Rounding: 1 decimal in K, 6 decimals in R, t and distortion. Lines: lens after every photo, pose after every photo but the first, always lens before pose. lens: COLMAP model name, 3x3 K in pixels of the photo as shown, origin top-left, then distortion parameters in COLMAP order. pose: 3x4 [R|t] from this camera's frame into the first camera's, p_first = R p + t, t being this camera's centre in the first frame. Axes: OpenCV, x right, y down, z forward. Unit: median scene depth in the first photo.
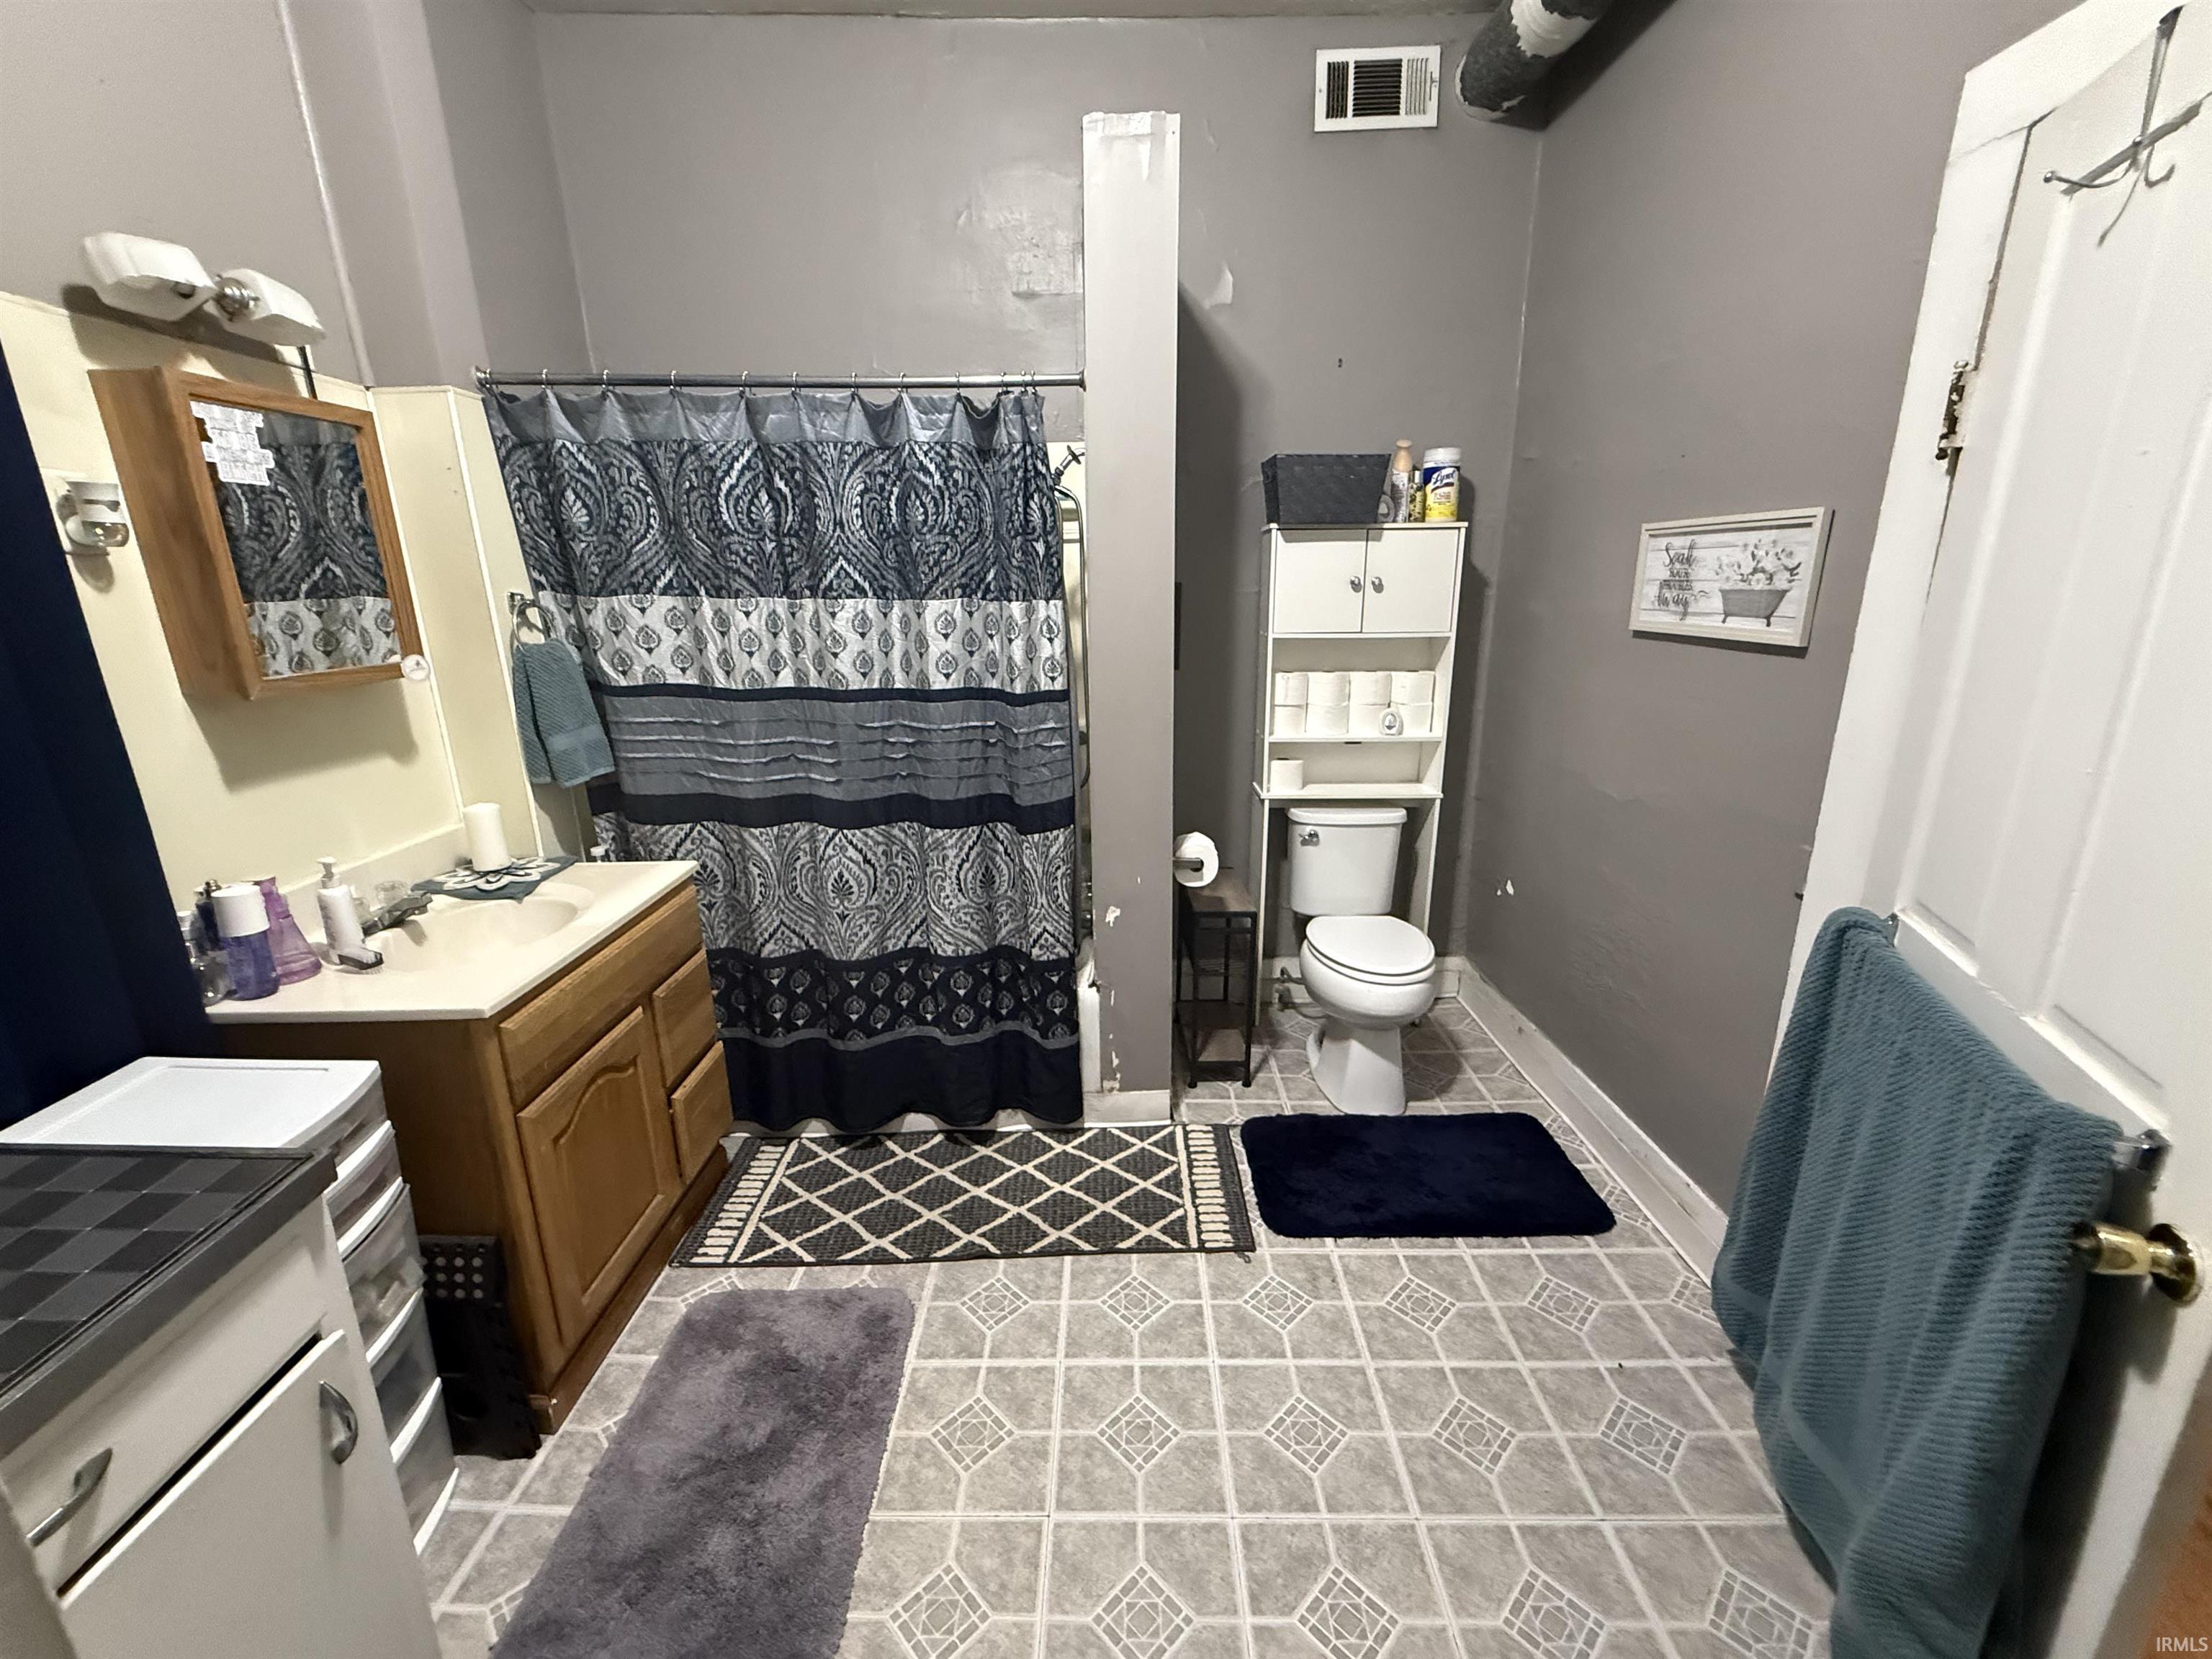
lens RADIAL K [[893.2, 0, 1102.4], [0, 893.2, 831.1], [0, 0, 1]] dist [-0.002331, -0.000114]
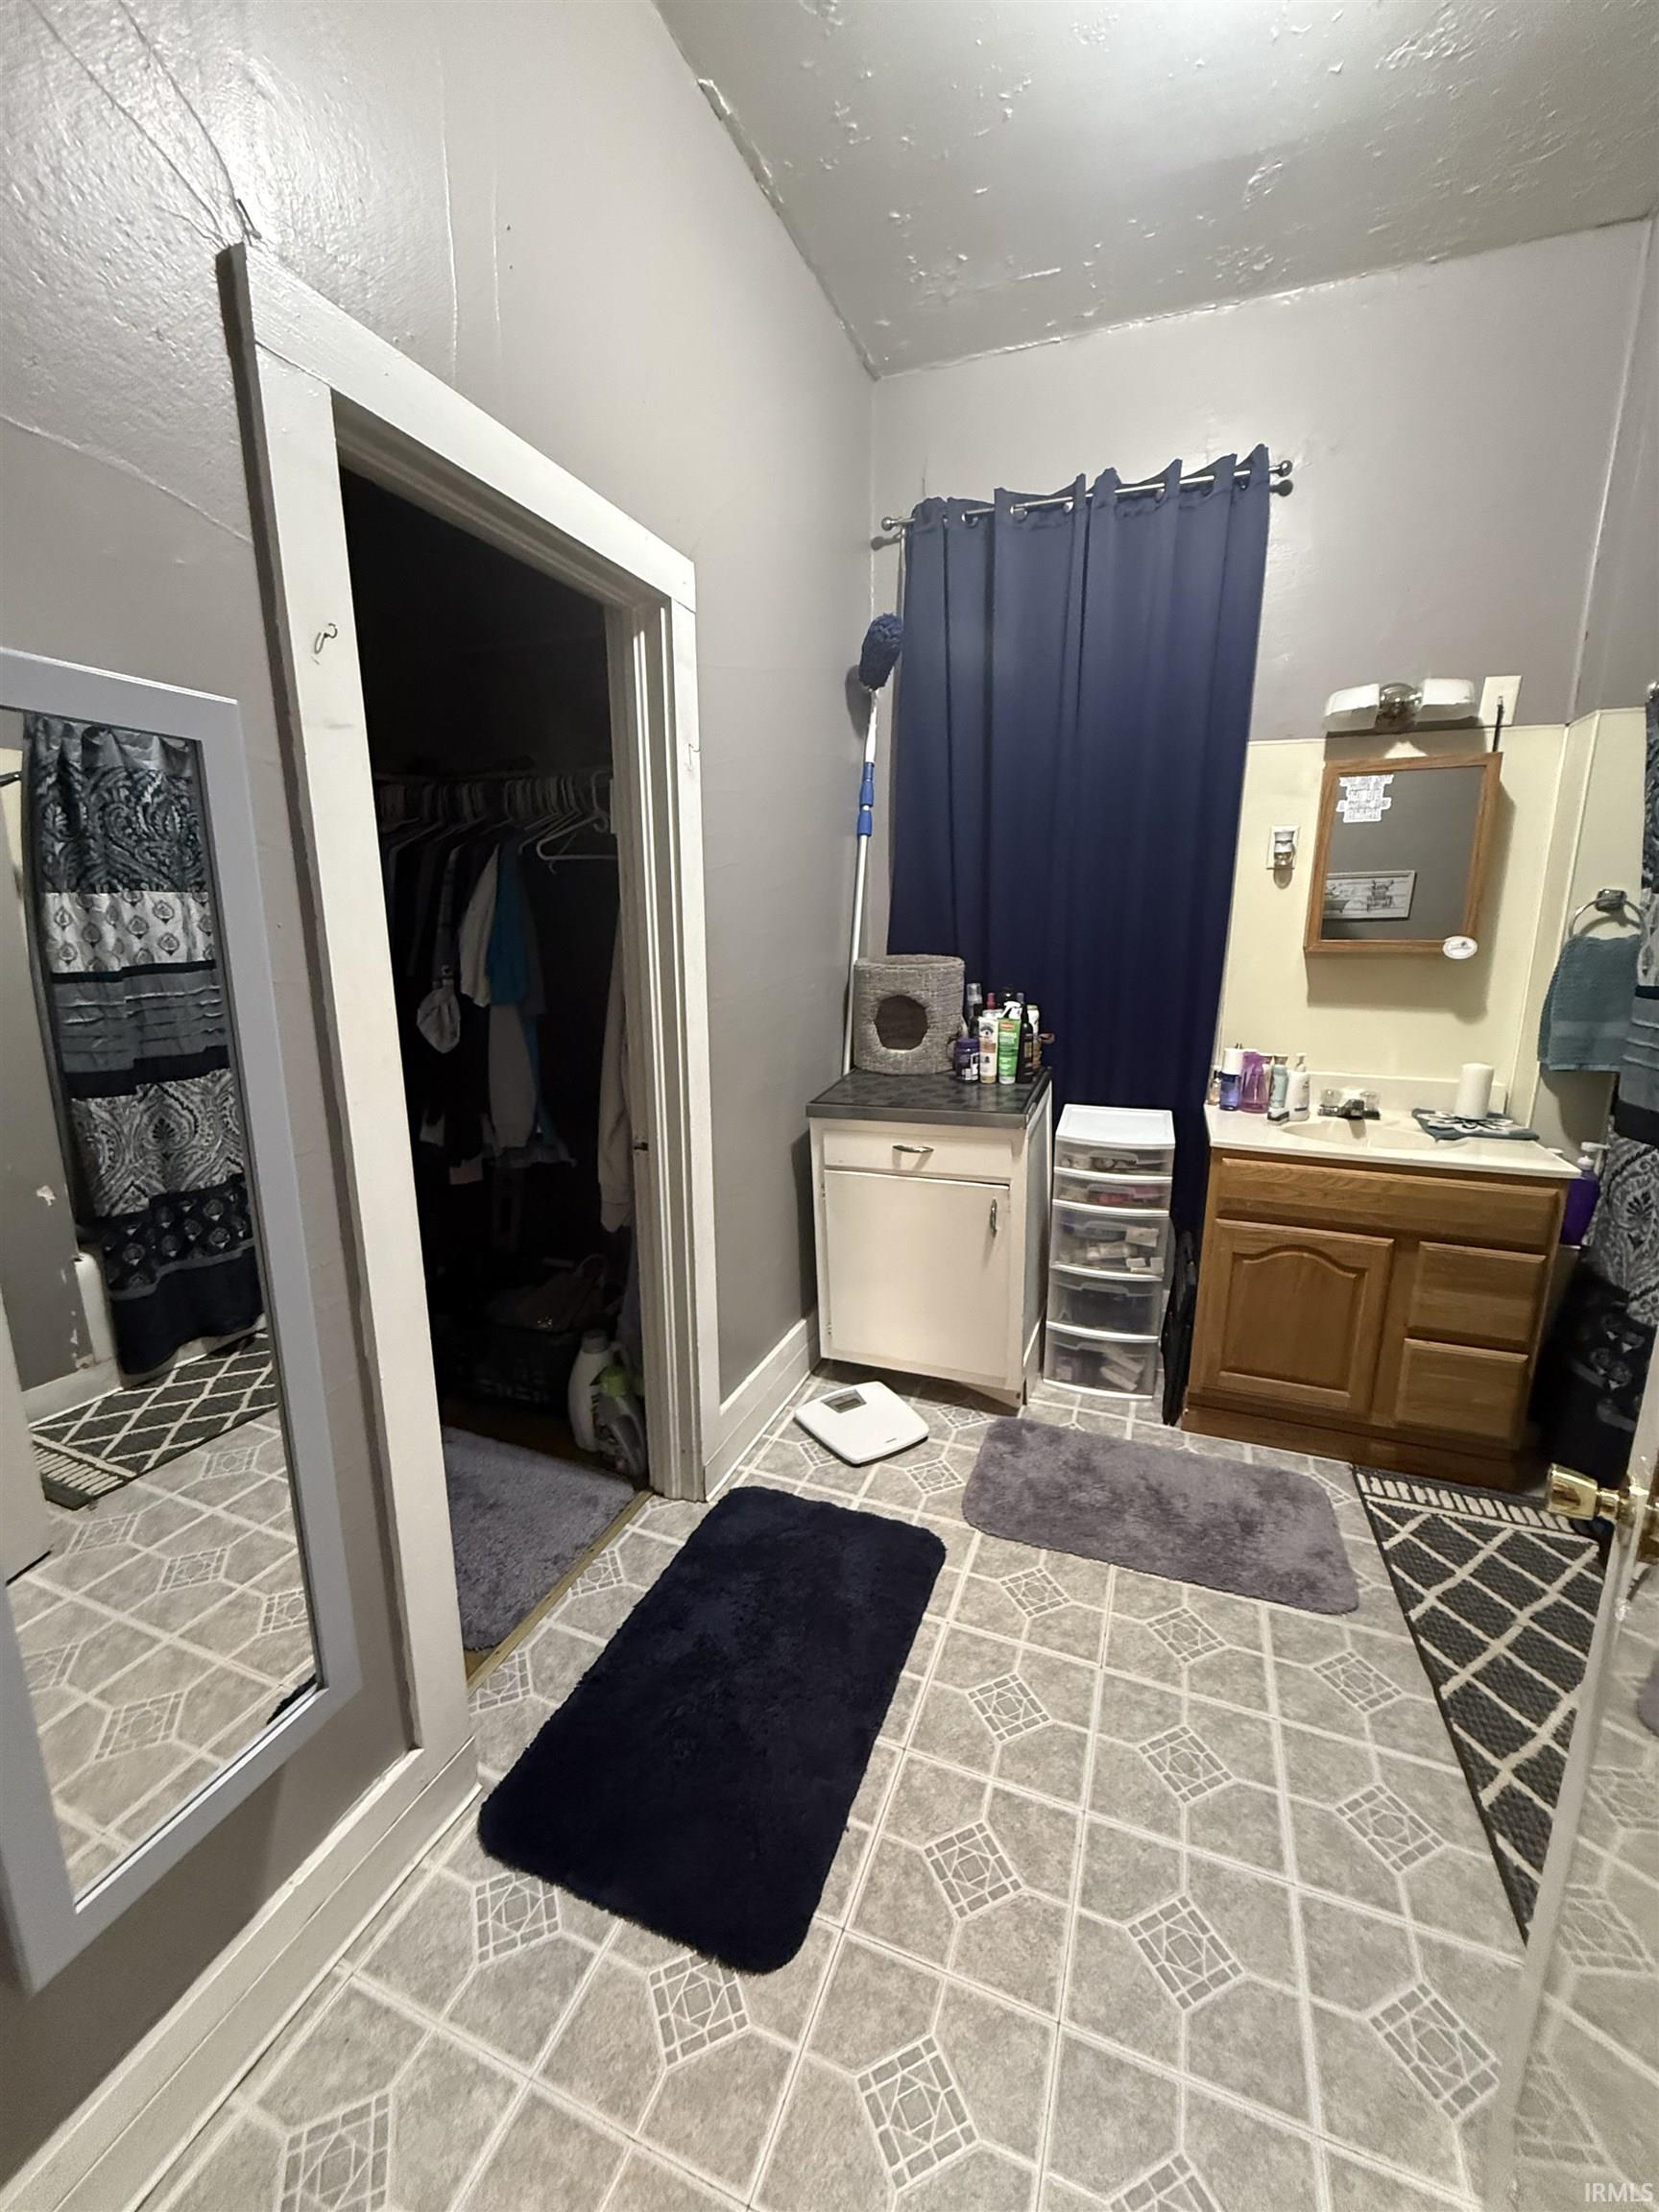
lens RADIAL K [[893.2, 0, 826.3], [0, 893.2, 1101.9], [0, 0, 1]] dist [-0.002331, -0.000114]
pose [[-0.353659, 0.210076, -0.911479, 0.711243], [-0.246528, 0.919065, 0.307479, -0.133929], [0.902302, 0.333448, -0.273246, 0.543529]]
